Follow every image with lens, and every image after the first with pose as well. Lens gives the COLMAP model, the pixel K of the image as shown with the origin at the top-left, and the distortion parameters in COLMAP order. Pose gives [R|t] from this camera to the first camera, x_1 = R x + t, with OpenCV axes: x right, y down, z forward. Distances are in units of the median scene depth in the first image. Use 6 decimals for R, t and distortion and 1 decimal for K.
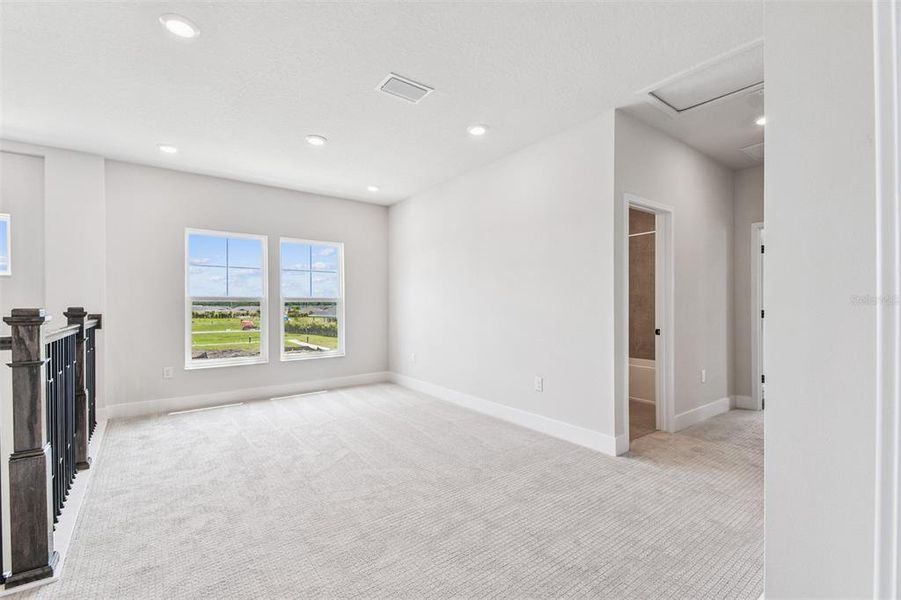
lens RADIAL K [[401.0, 0, 449.5], [0, 401.0, 297.6], [0, 0, 1]] dist [0.044471, -0.023697]
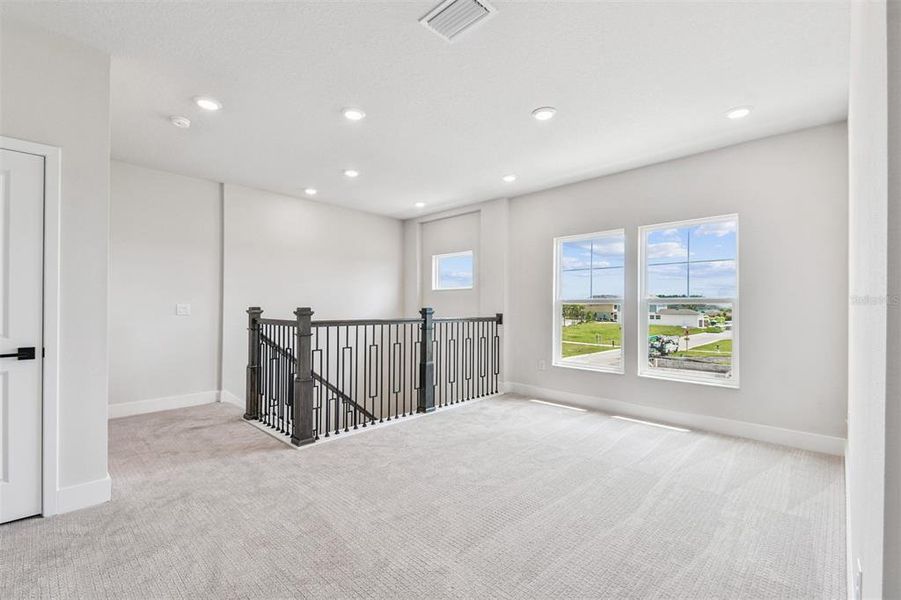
lens RADIAL K [[401.0, 0, 449.5], [0, 401.0, 297.6], [0, 0, 1]] dist [0.044471, -0.023697]
pose [[0.136475, -0.020343, -0.990435, 0.450971], [0.012052, 0.999749, -0.018874, 0.011335], [0.990570, -0.009361, 0.136686, 0.638761]]
